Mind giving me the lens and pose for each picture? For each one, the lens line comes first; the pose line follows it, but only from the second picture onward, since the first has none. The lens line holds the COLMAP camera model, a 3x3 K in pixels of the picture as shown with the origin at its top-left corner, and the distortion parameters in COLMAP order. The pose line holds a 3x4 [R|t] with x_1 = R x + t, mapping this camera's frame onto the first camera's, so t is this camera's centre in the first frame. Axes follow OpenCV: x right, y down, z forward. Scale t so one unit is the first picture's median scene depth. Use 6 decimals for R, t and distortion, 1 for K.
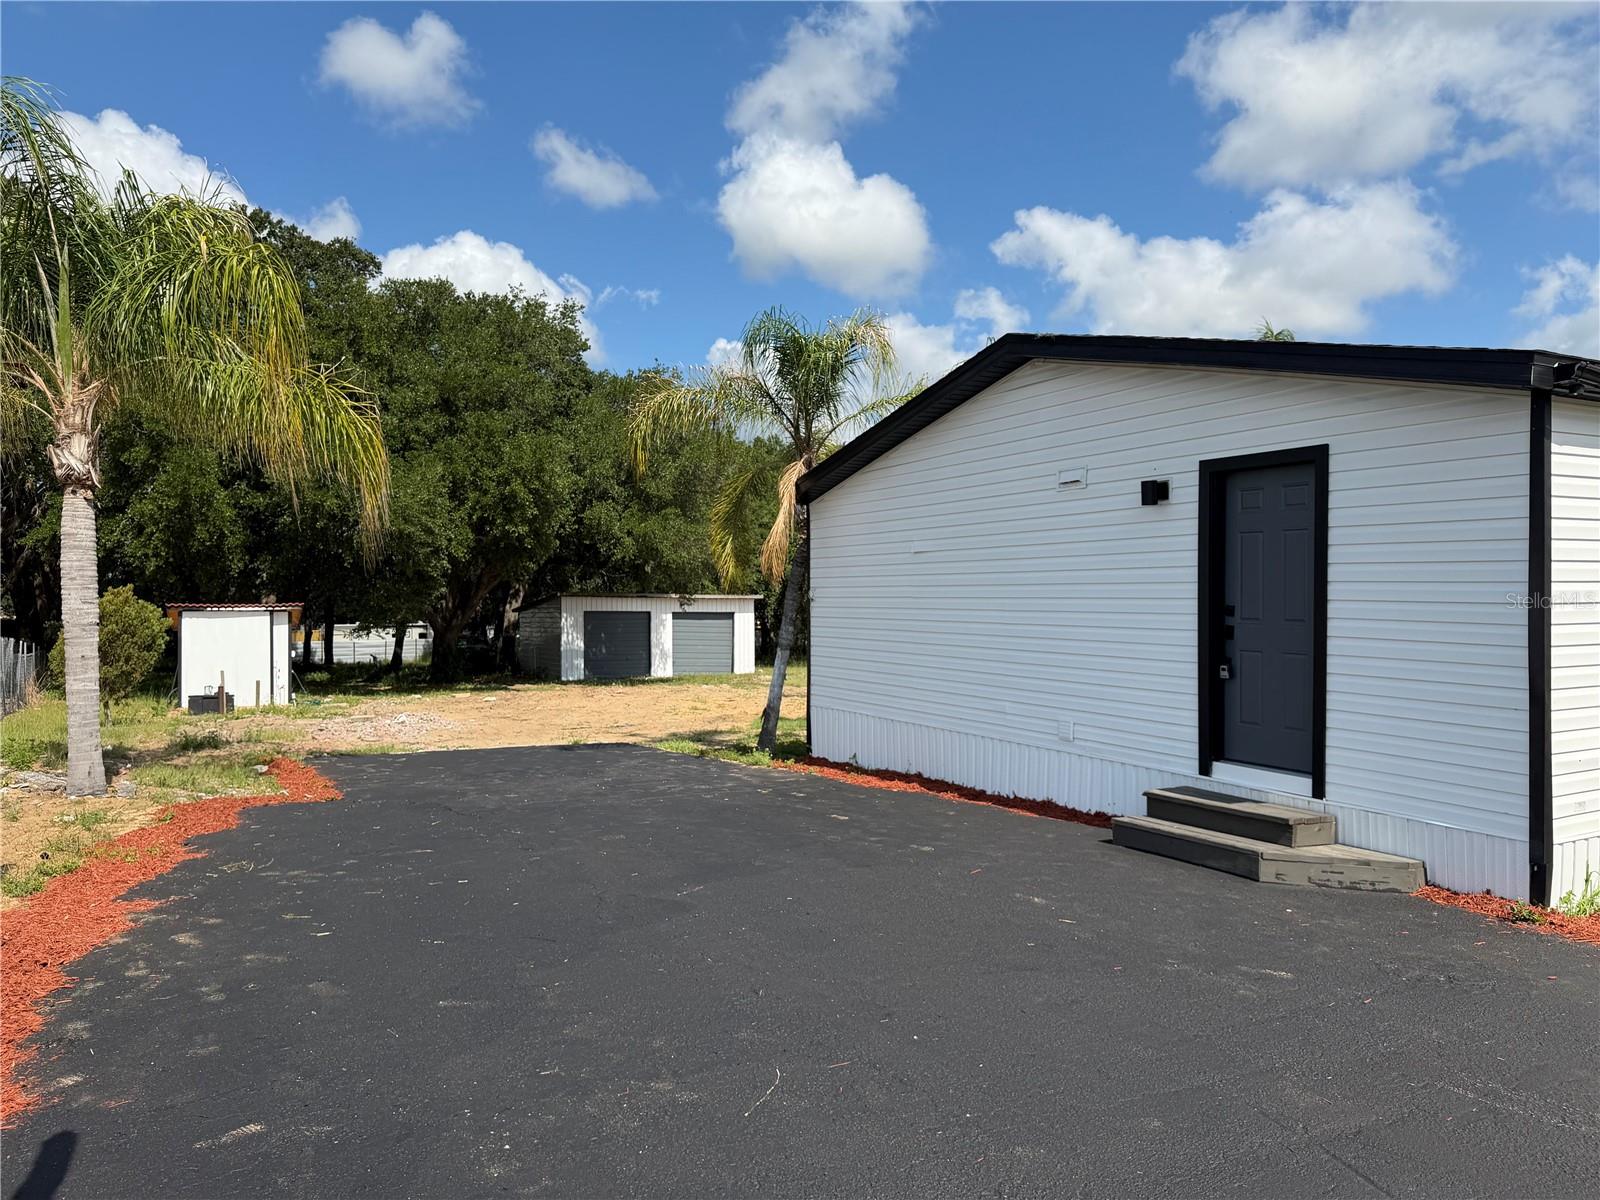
lens RADIAL K [[1124.4, 0, 813.8], [0, 1124.4, 599.0], [0, 0, 1]] dist [0.068767, -0.098904]
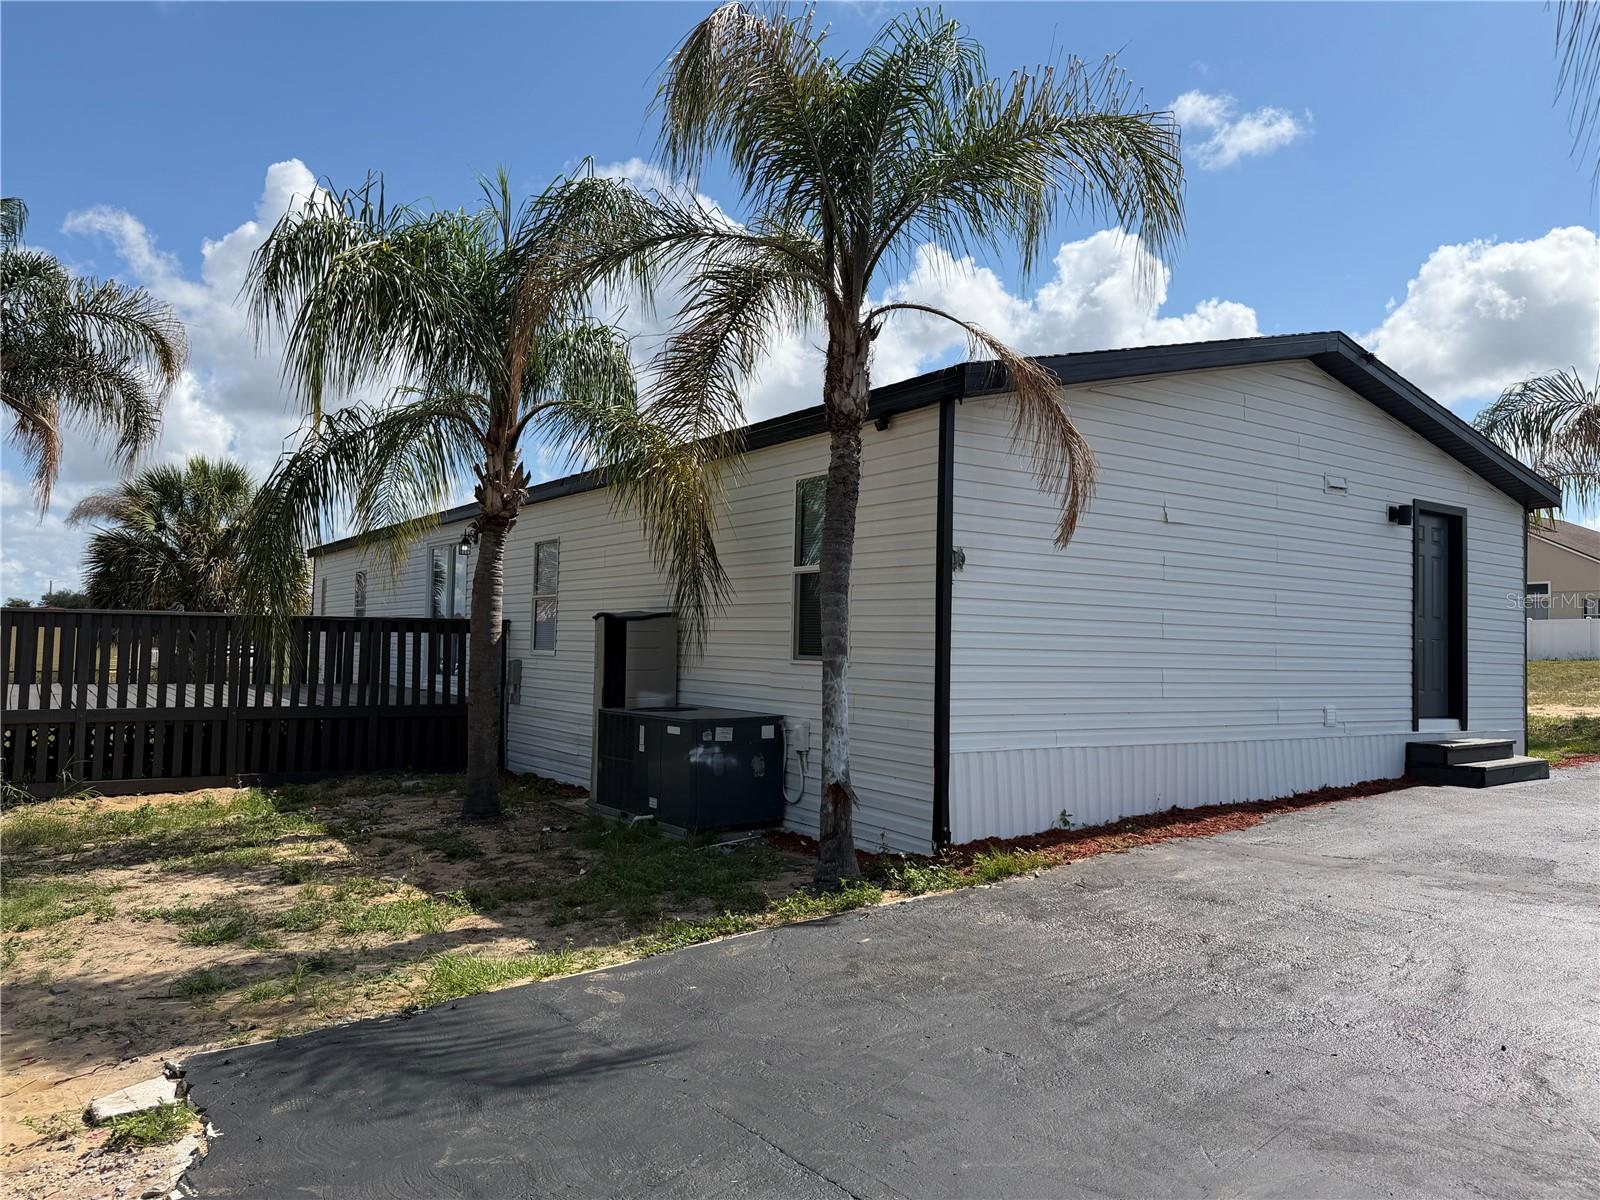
lens RADIAL K [[1173.7, 0, 803.9], [0, 1173.7, 597.3], [0, 0, 1]] dist [0.079698, -0.125839]
pose [[-0.090211, 0.041017, 0.995078, -0.195101], [-0.009997, 0.999064, -0.042088, 0.012493], [-0.995873, -0.013745, -0.089716, 0.364619]]
